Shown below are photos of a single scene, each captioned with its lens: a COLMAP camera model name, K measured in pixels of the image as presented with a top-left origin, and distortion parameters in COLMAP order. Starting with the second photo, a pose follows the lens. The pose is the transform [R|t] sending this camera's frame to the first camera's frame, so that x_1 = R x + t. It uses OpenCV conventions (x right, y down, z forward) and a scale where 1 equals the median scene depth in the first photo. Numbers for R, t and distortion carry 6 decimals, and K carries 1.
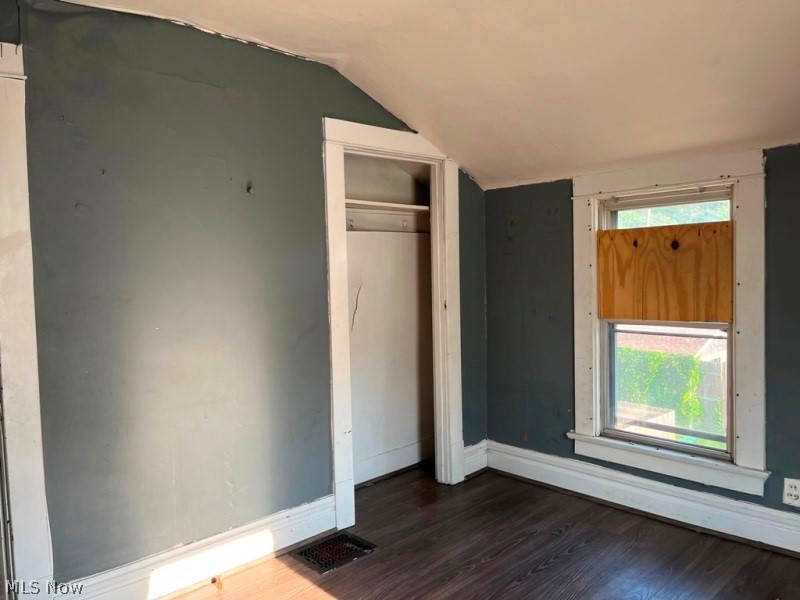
lens RADIAL K [[607.6, 0, 401.1], [0, 607.6, 297.3], [0, 0, 1]] dist [0.036773, -0.057239]
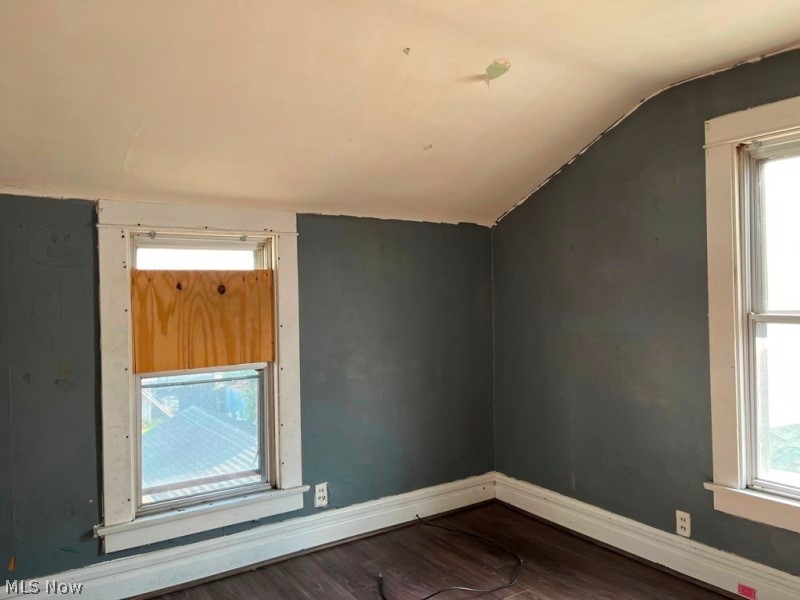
lens RADIAL K [[607.6, 0, 403.4], [0, 607.6, 298.8], [0, 0, 1]] dist [0.036773, -0.057239]
pose [[0.149670, 0.028661, 0.988320, -0.482710], [0.066053, 0.997057, -0.038917, -0.011808], [-0.986527, 0.071106, 0.147337, 0.548142]]
